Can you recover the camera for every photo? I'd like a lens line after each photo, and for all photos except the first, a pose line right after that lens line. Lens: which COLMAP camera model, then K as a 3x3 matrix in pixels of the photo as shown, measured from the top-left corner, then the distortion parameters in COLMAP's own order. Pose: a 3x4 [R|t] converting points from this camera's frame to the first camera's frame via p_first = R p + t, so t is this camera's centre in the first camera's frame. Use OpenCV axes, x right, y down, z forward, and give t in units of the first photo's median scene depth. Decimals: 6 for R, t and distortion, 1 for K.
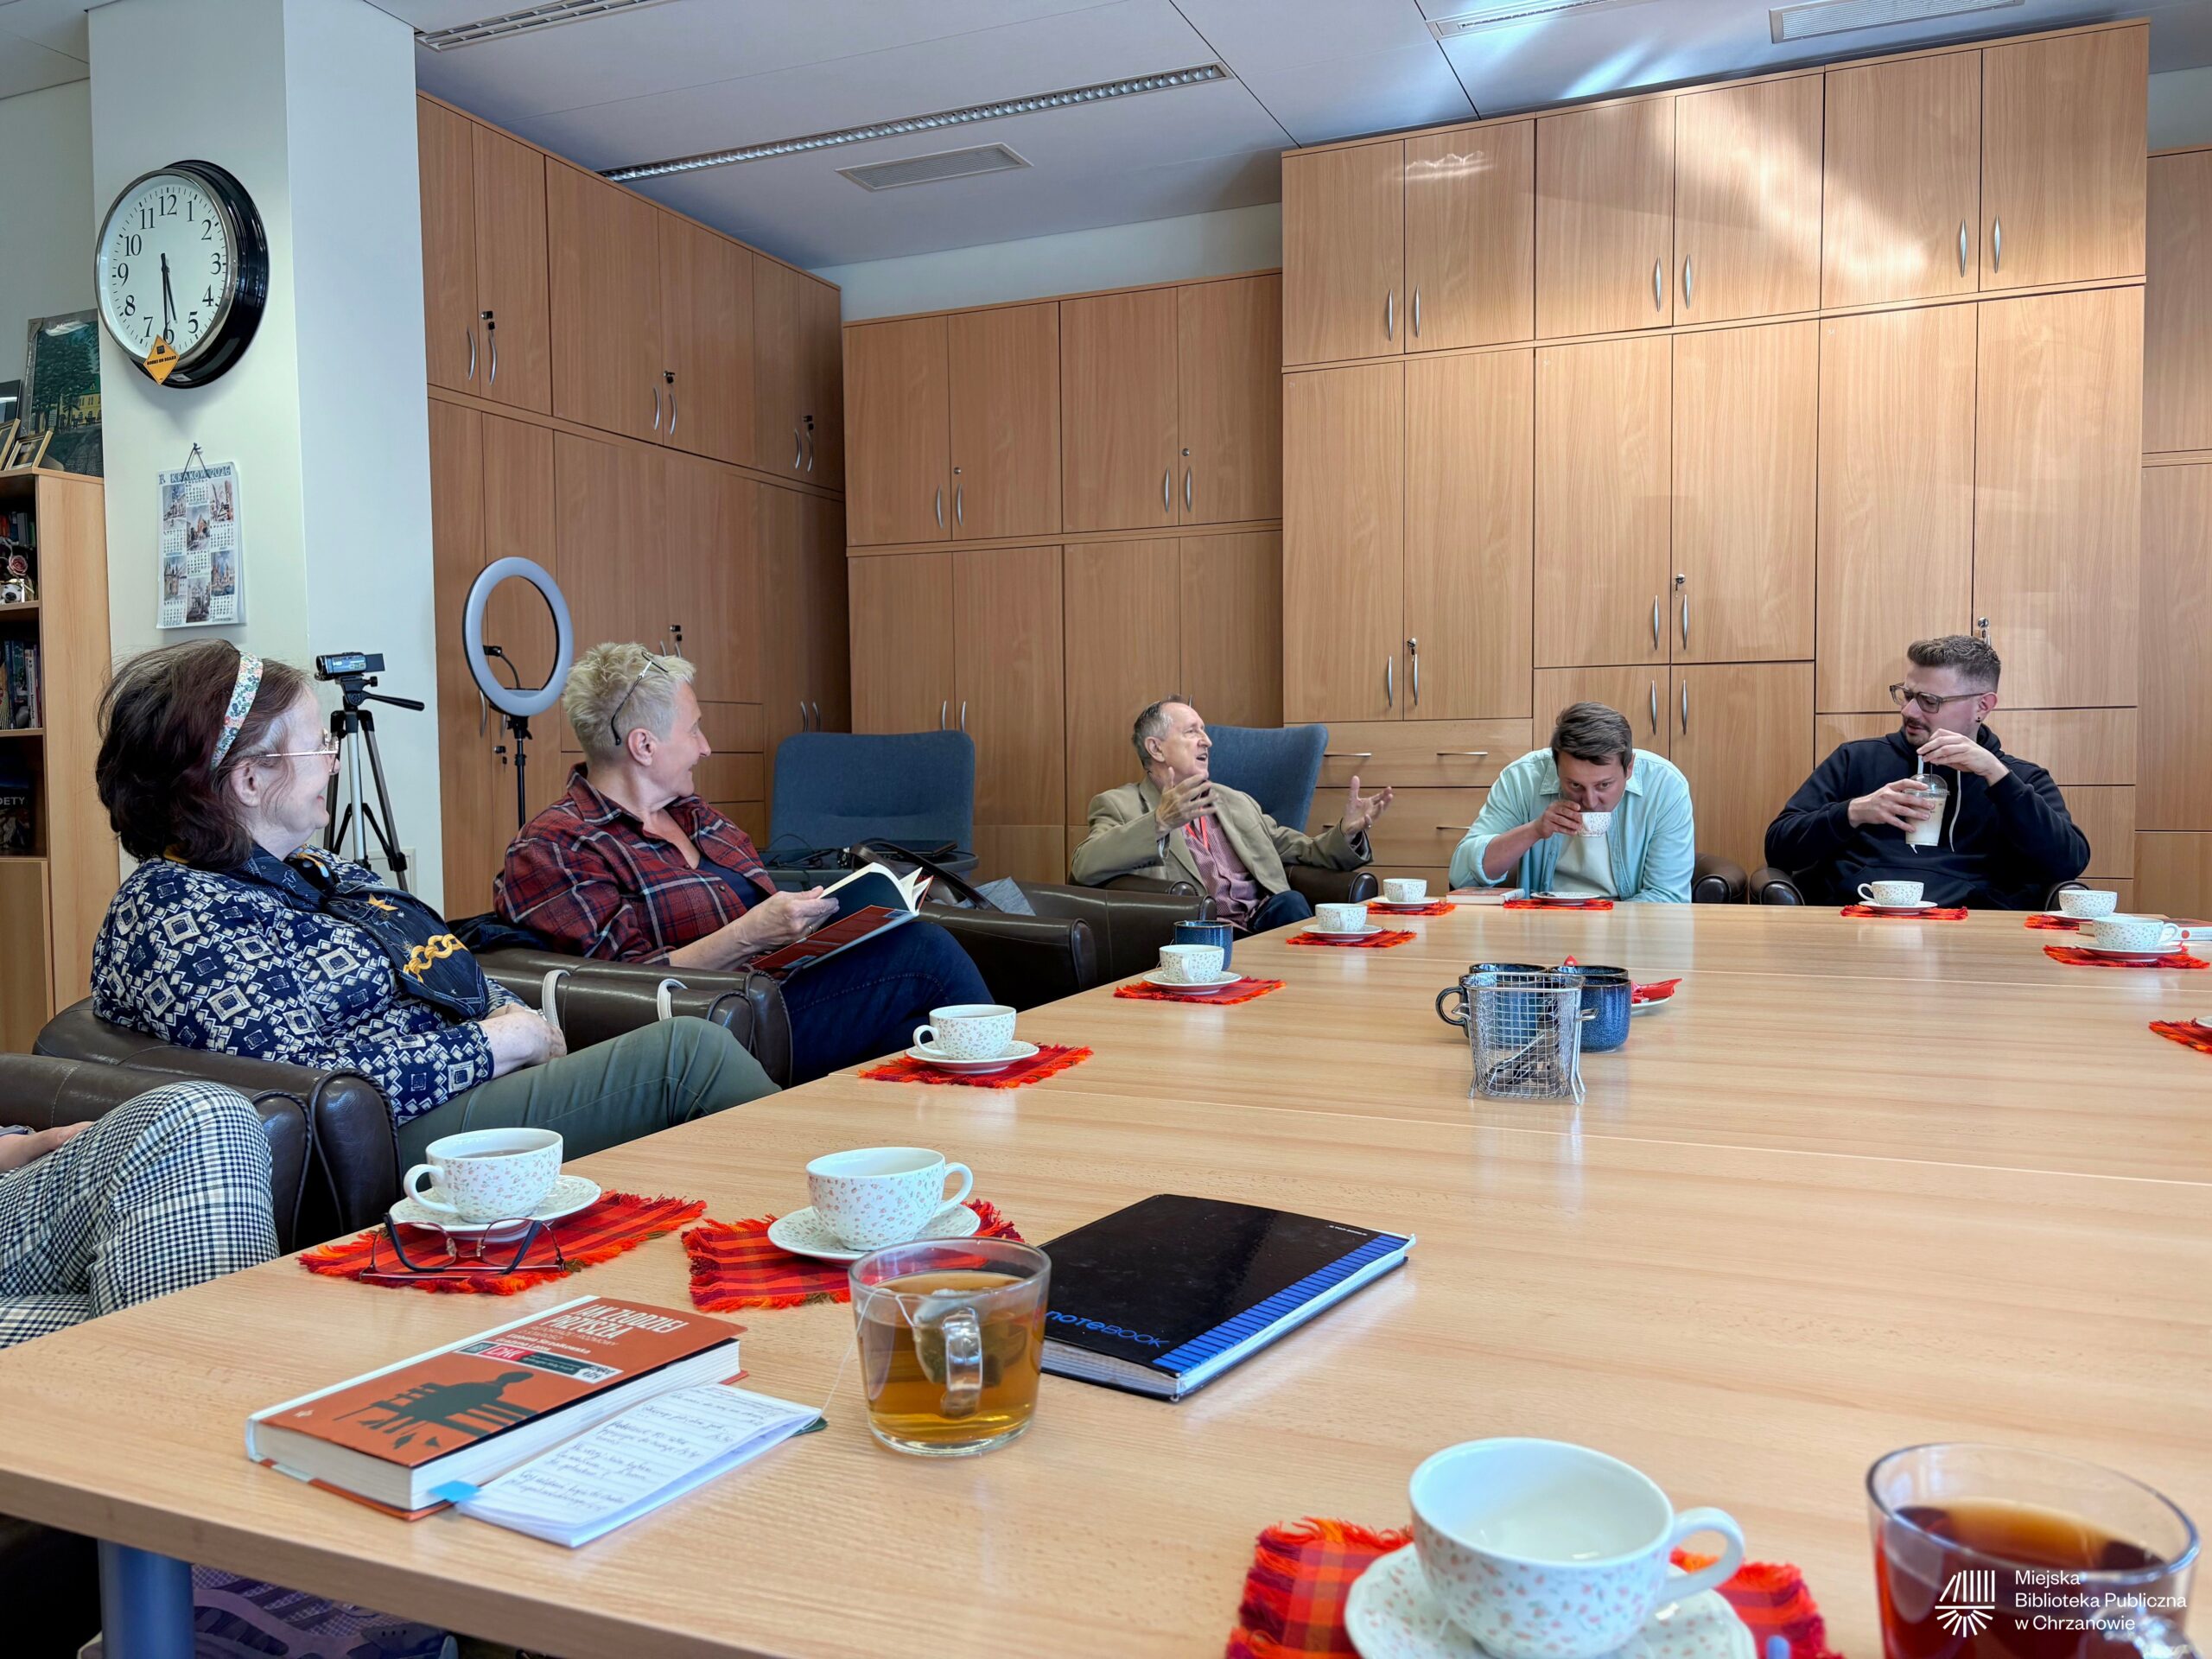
lens RADIAL K [[1666.7, 0, 1110.7], [0, 1666.7, 842.7], [0, 0, 1]] dist [0.046926, -0.061396]
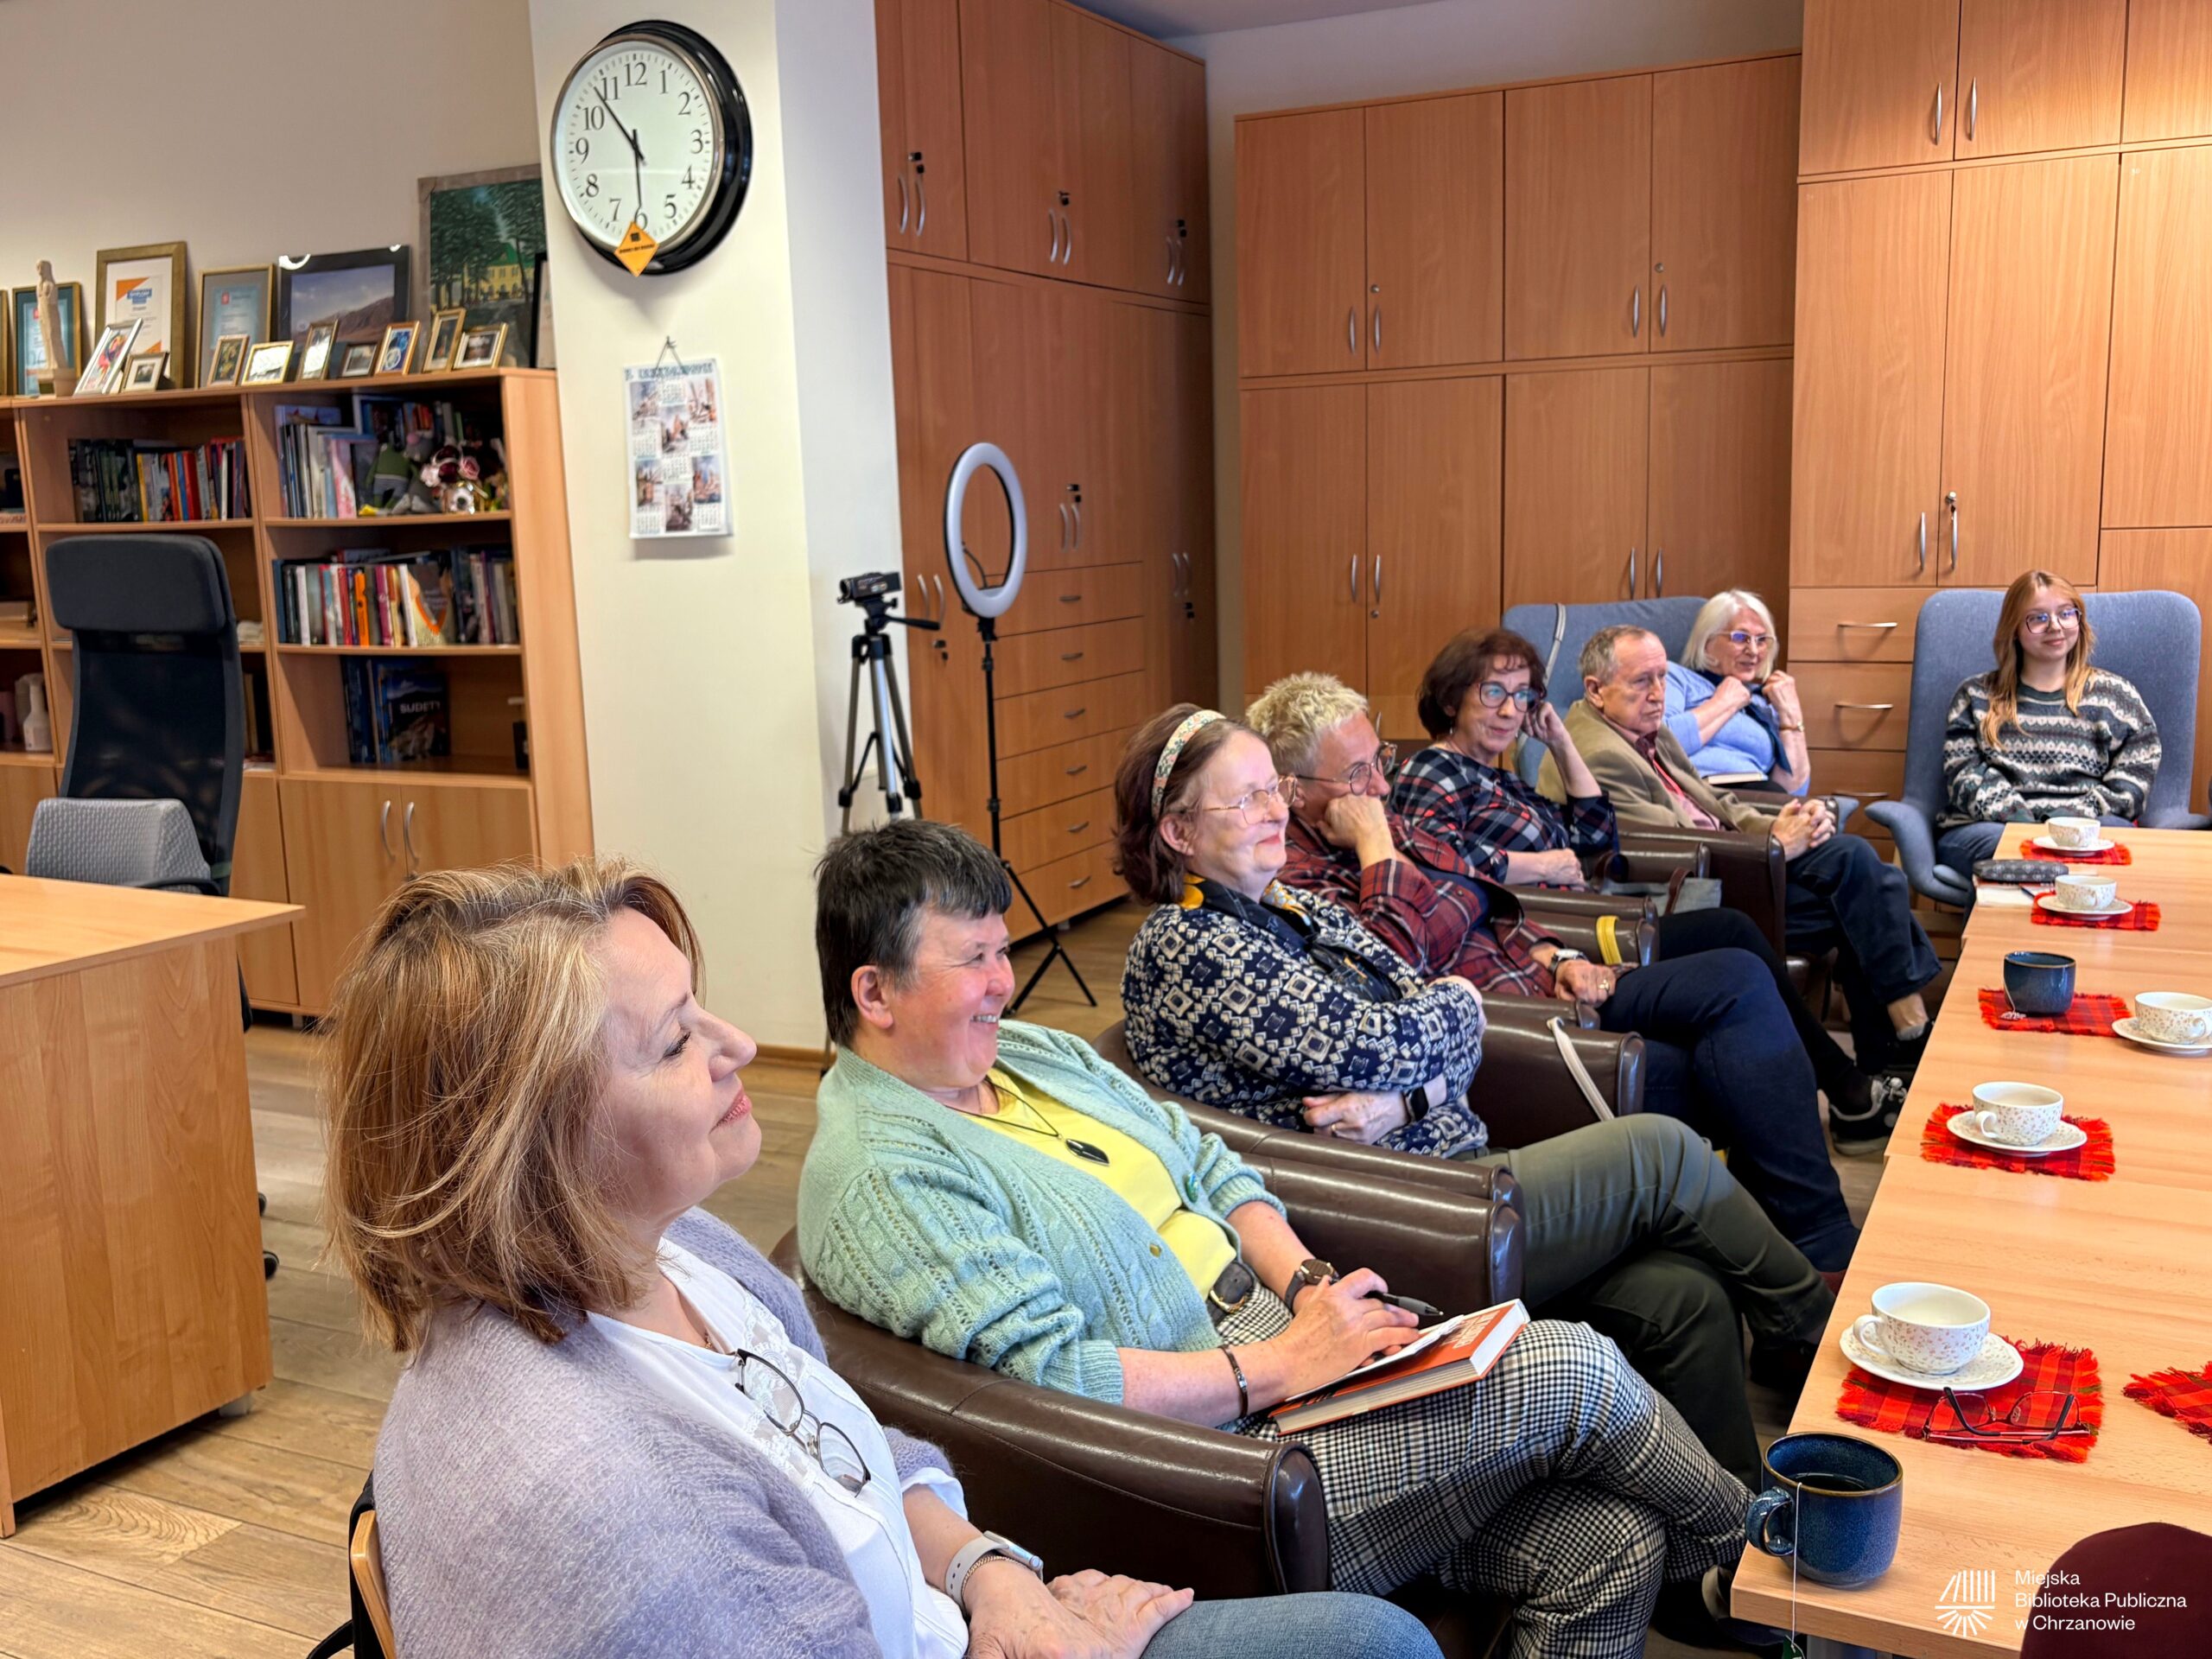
lens RADIAL K [[2005.7, 0, 1106.2], [0, 2005.7, 818.9], [0, 0, 1]] dist [0.007547, 0.008743]
pose [[0.997707, -0.009412, -0.067031, -0.228122], [0.016505, 0.994222, 0.106069, -0.085322], [0.065645, -0.106933, 0.992097, -0.105275]]
